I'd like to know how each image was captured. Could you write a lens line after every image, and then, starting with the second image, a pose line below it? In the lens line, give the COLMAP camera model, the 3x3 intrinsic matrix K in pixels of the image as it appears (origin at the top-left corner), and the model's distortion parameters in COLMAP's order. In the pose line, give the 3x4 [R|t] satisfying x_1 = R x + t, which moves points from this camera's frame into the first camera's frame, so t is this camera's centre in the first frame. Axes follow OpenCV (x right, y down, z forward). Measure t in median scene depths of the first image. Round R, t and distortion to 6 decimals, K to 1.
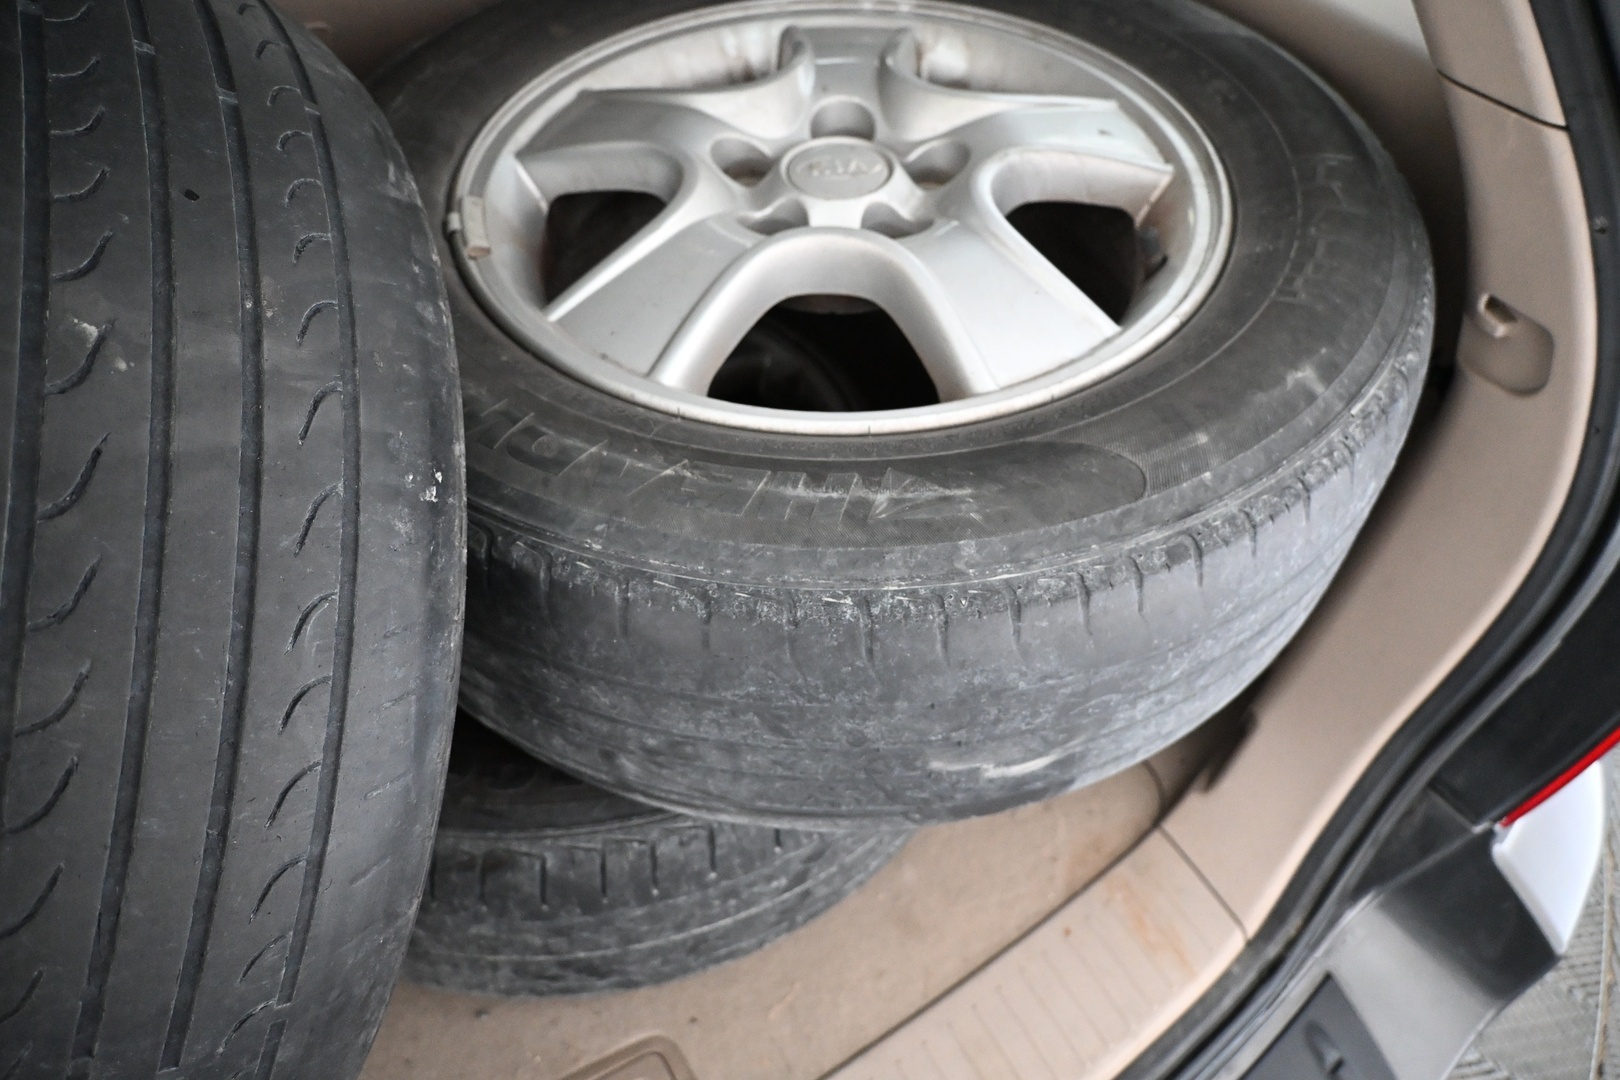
lens RADIAL K [[1132.8, 0, 812.6], [0, 1132.8, 539.5], [0, 0, 1]] dist [-0.017564, 0.005959]
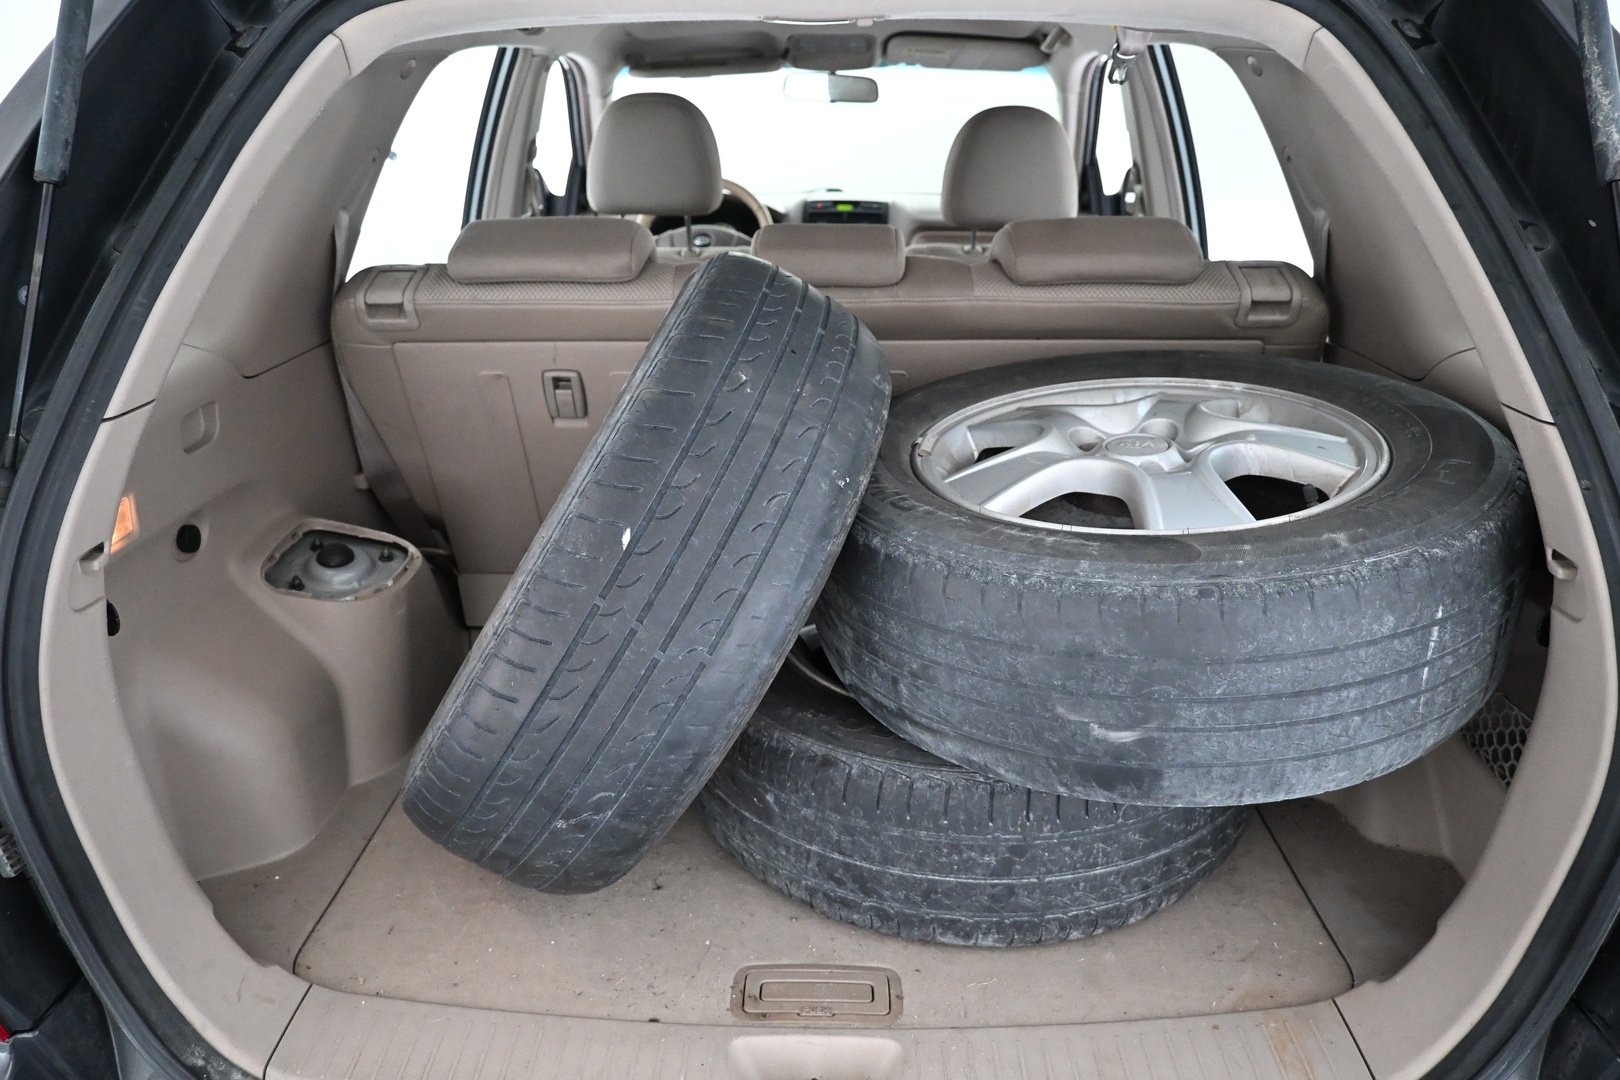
lens RADIAL K [[1118.3, 0, 808.5], [0, 1118.3, 540.5], [0, 0, 1]] dist [0.000113, -0.003641]
pose [[0.849443, 0.140011, -0.508767, 0.619490], [-0.335529, 0.887456, -0.315978, 0.643204], [0.407268, 0.439111, 0.800821, -0.626833]]
